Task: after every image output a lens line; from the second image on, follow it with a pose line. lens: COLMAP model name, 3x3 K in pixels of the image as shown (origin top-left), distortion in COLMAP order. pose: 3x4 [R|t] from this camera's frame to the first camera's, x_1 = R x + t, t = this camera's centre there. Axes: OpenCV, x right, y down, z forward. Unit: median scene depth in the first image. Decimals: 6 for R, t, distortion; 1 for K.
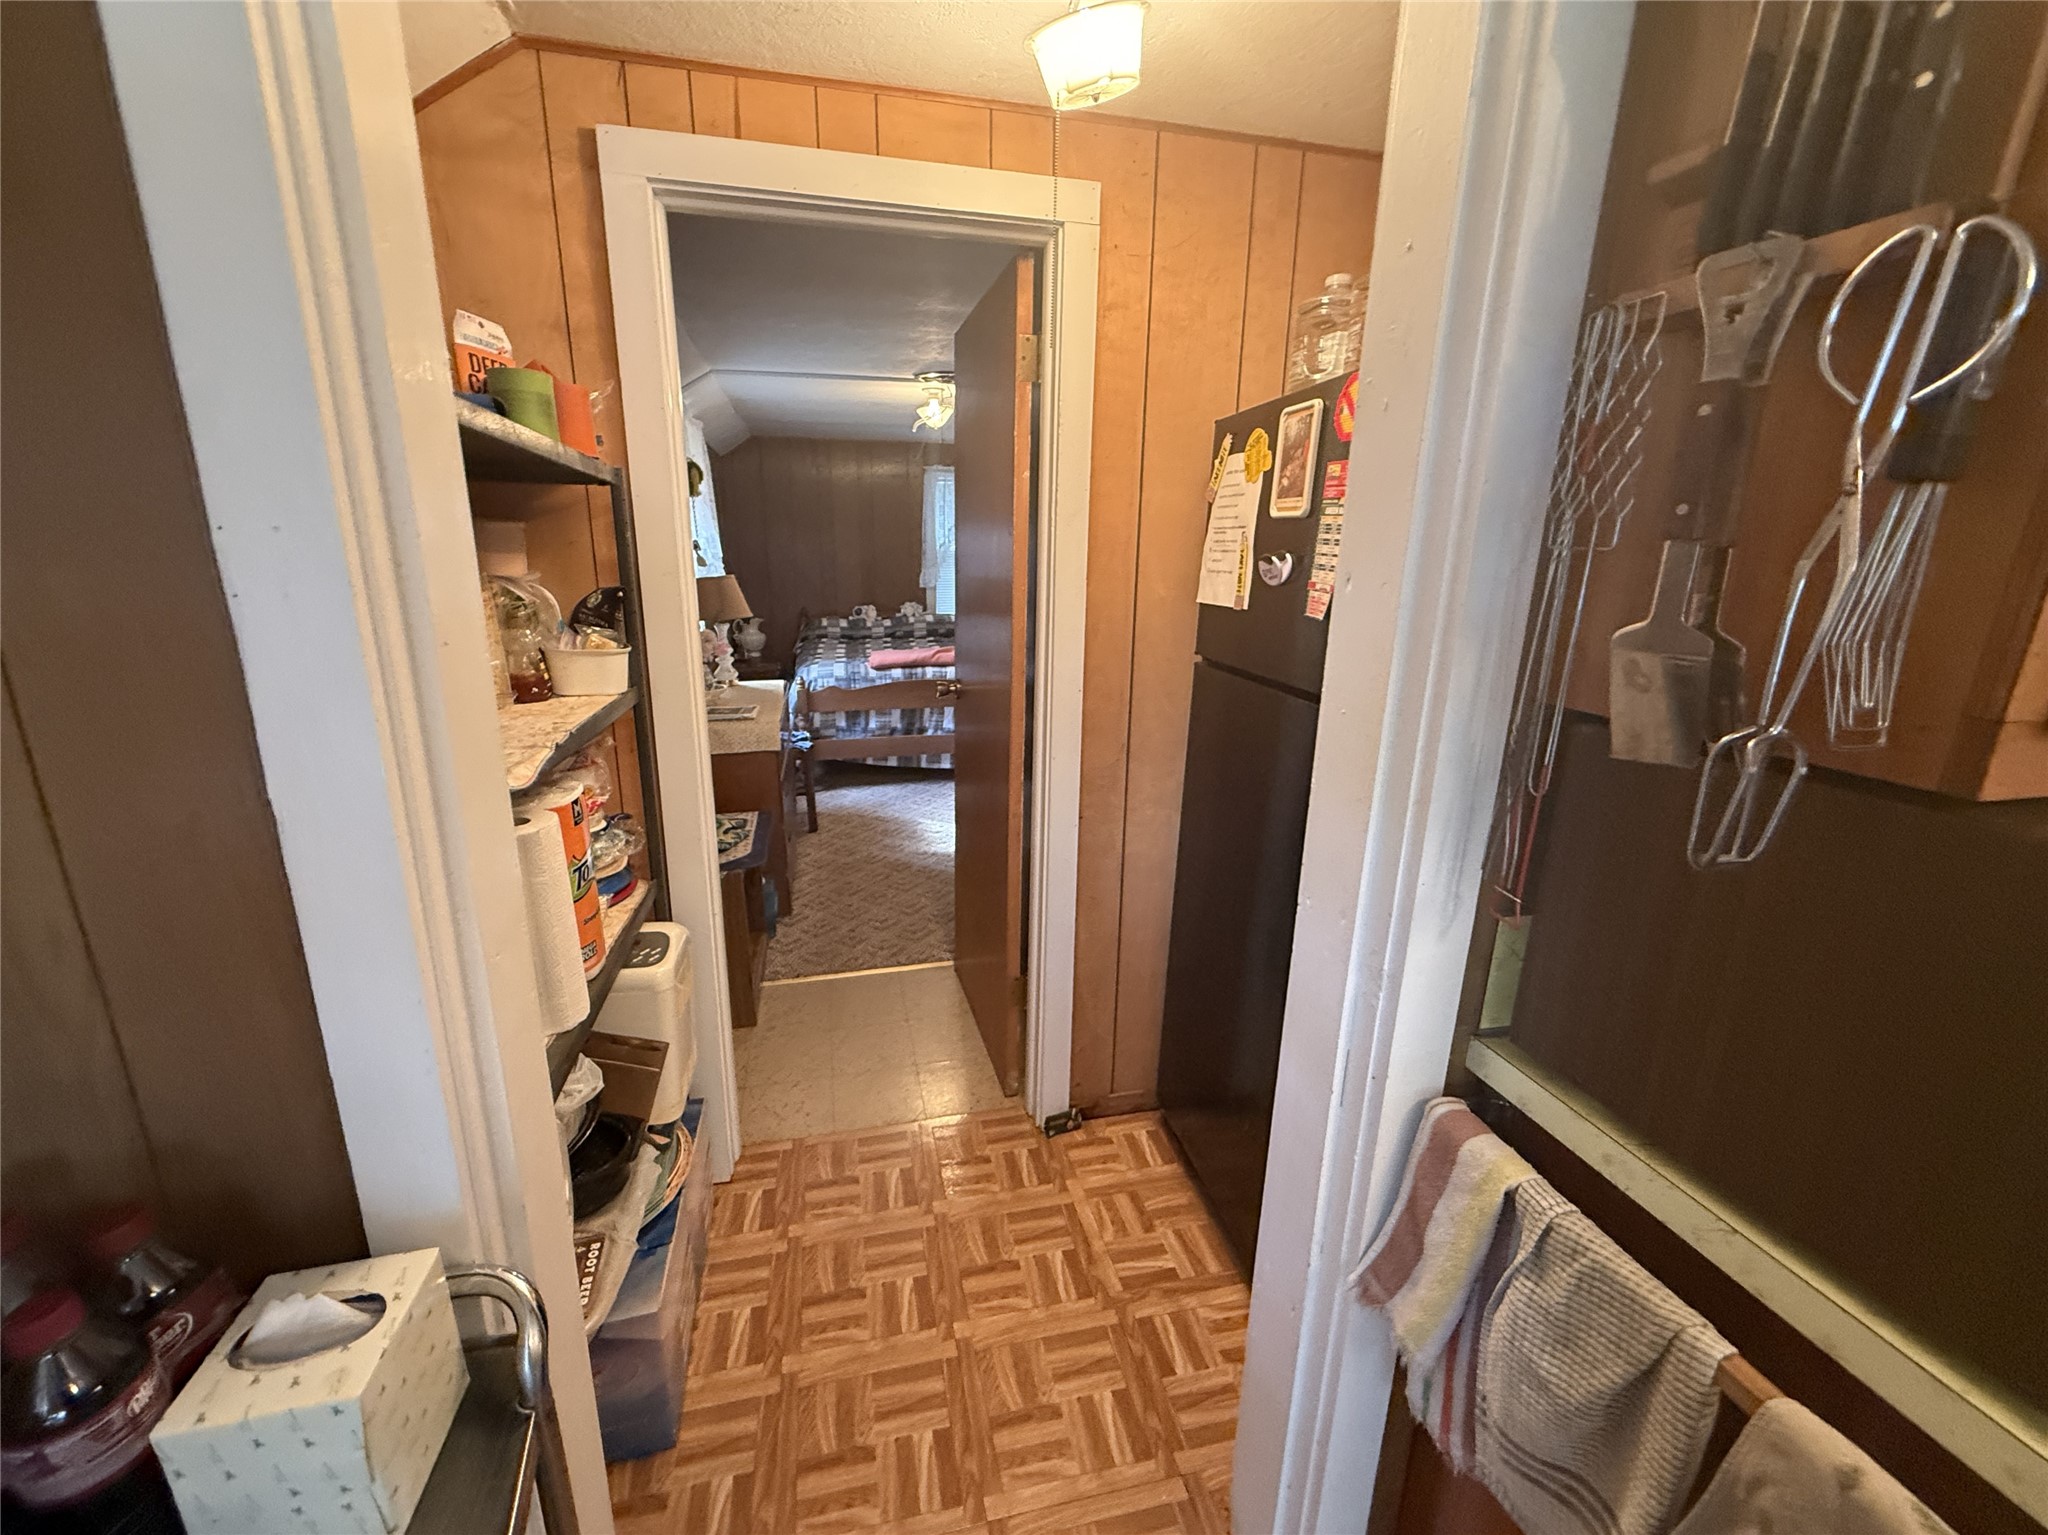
lens RADIAL K [[830.9, 0, 1019.1], [0, 830.9, 784.2], [0, 0, 1]] dist [-0.003855, 0.001157]
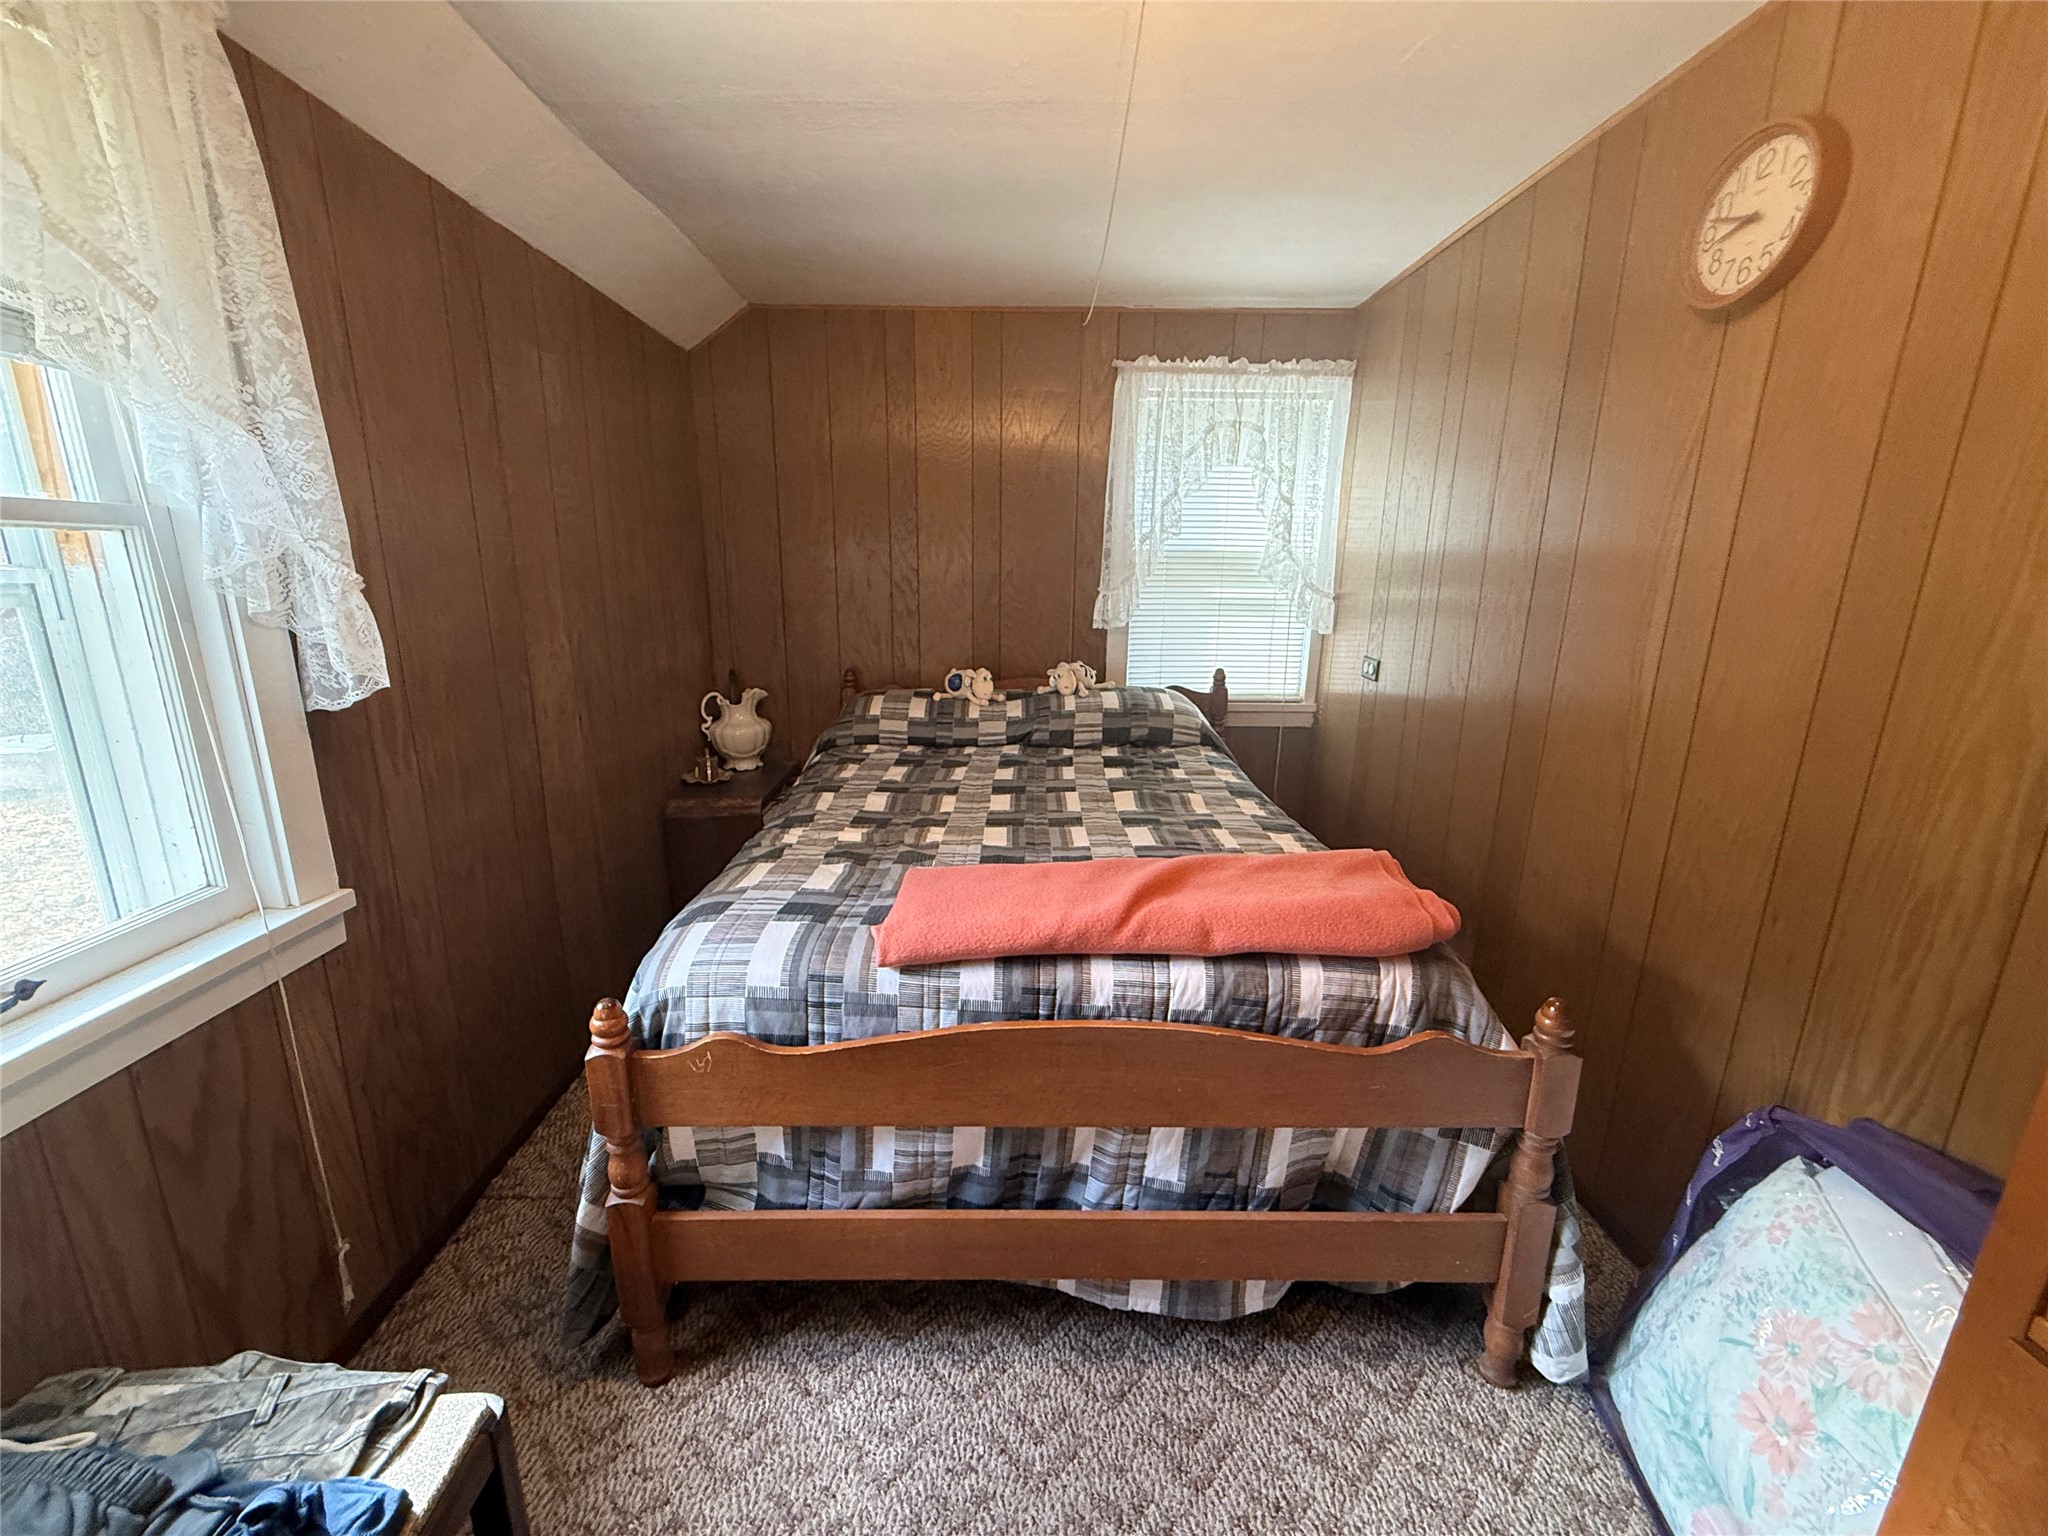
lens RADIAL K [[830.9, 0, 1012.2], [0, 830.9, 775.7], [0, 0, 1]] dist [-0.003855, 0.001157]
pose [[0.976313, 0.050478, -0.210394, -0.083925], [-0.056570, 0.998133, -0.023033, -0.191999], [0.208839, 0.034389, 0.977345, 0.732431]]
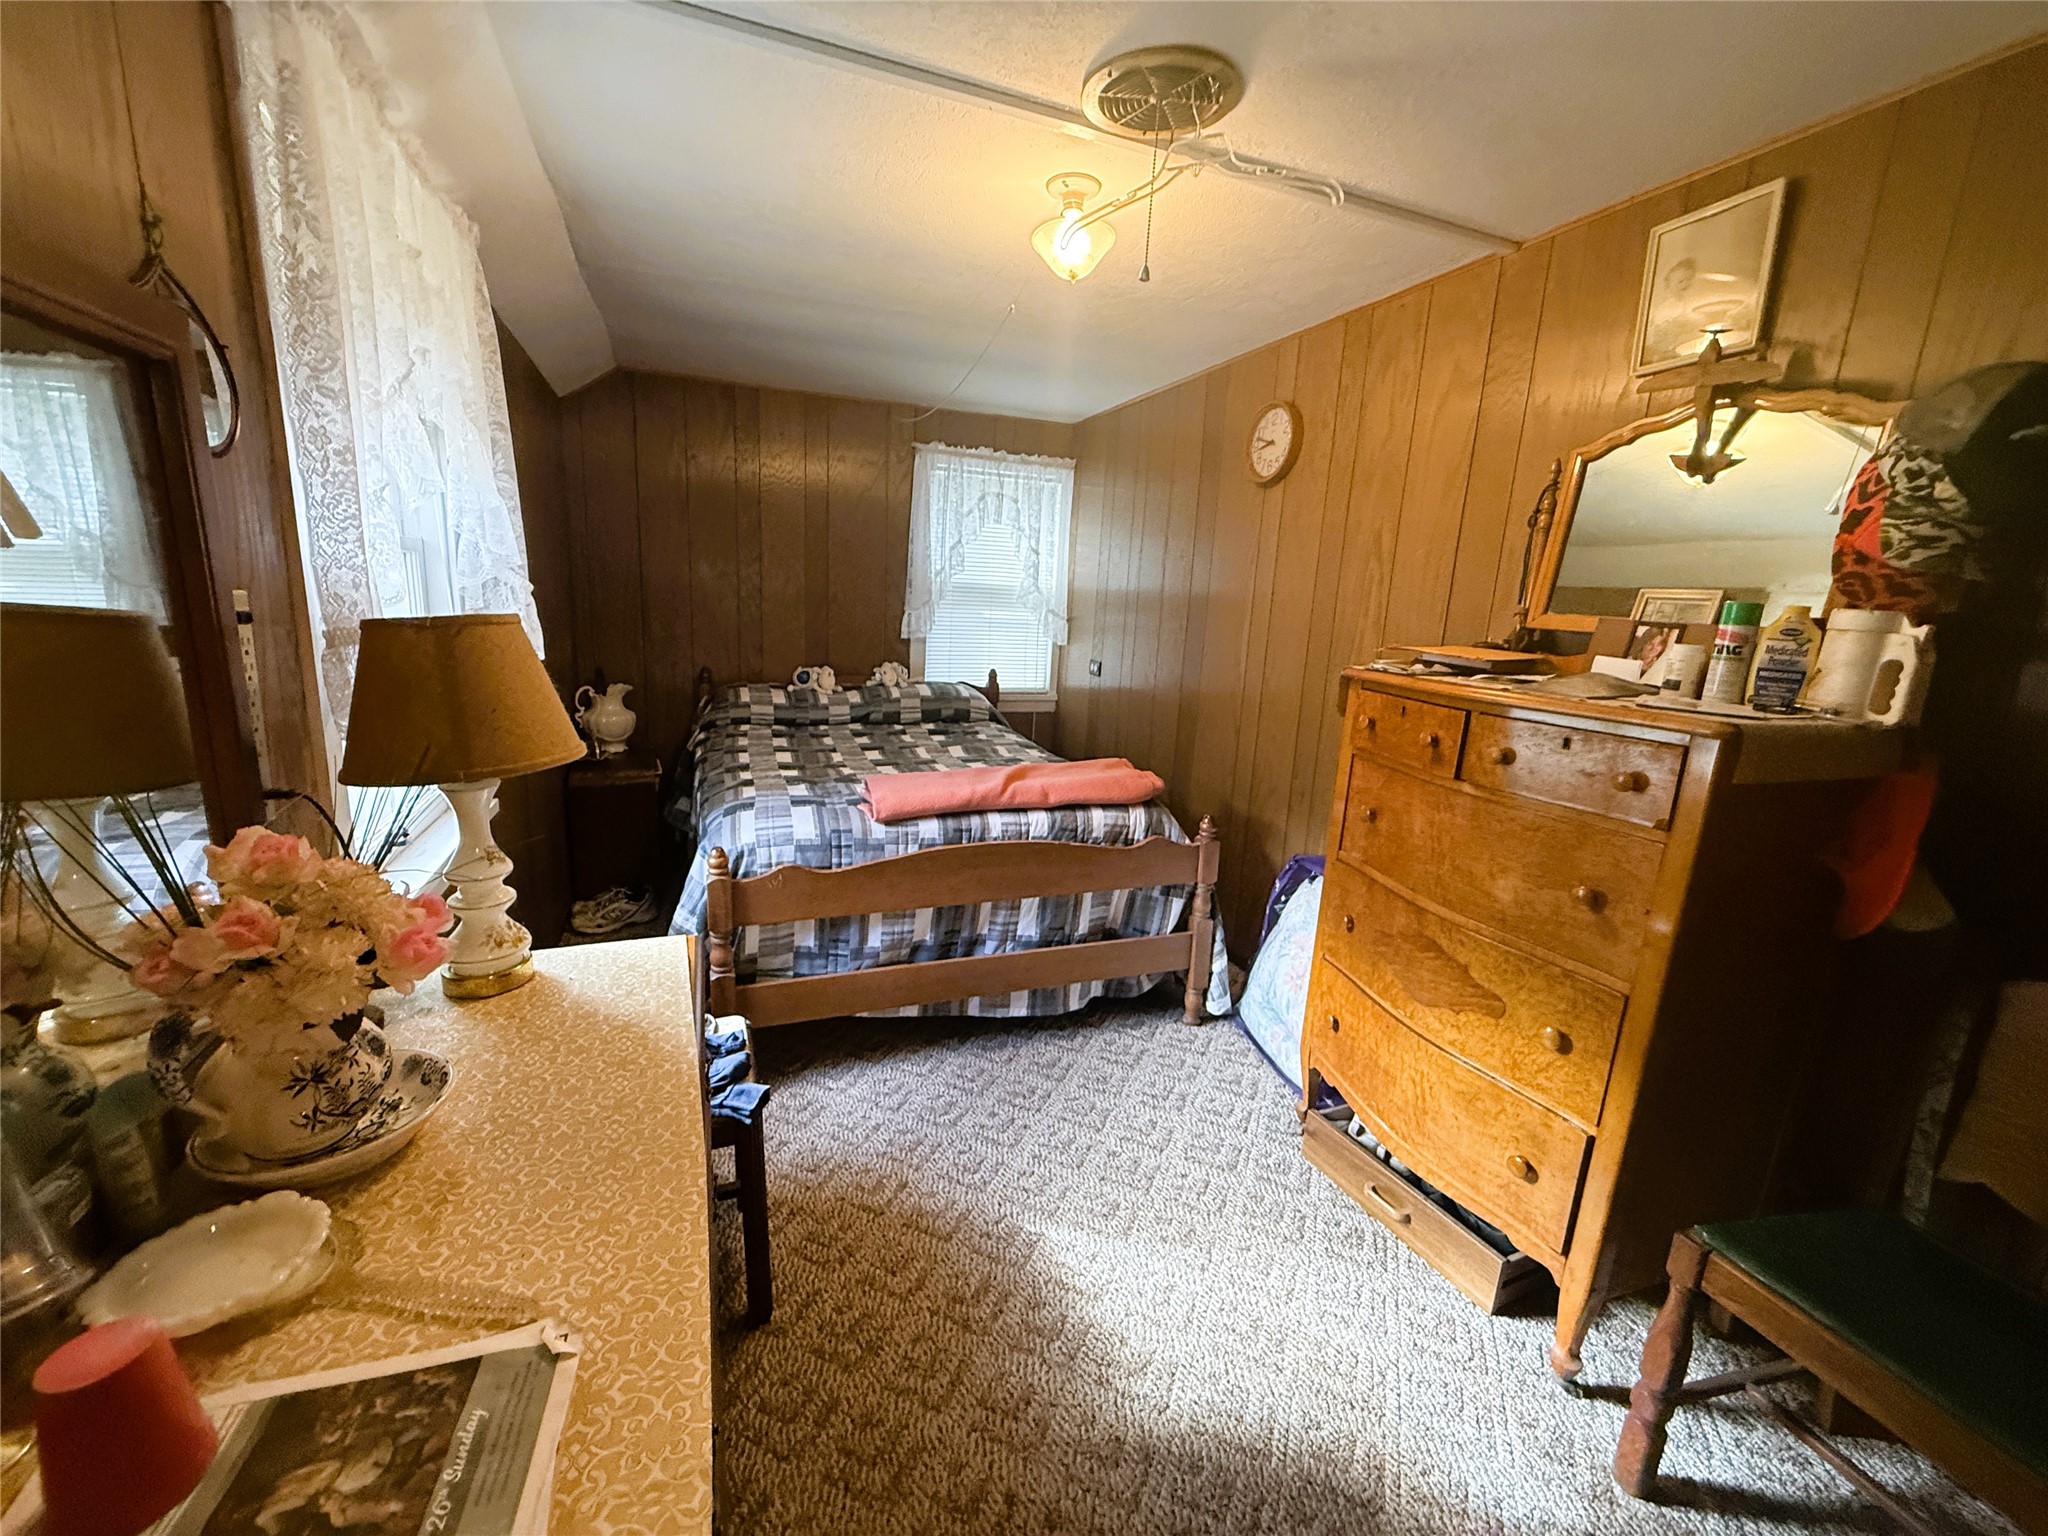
lens RADIAL K [[830.9, 0, 1019.6], [0, 830.9, 778.2], [0, 0, 1]] dist [-0.003855, 0.001157]
pose [[0.990294, 0.006718, 0.138825, -0.159560], [0.000662, 0.998592, -0.053046, -0.136289], [-0.138986, 0.052623, 0.988895, 0.520822]]
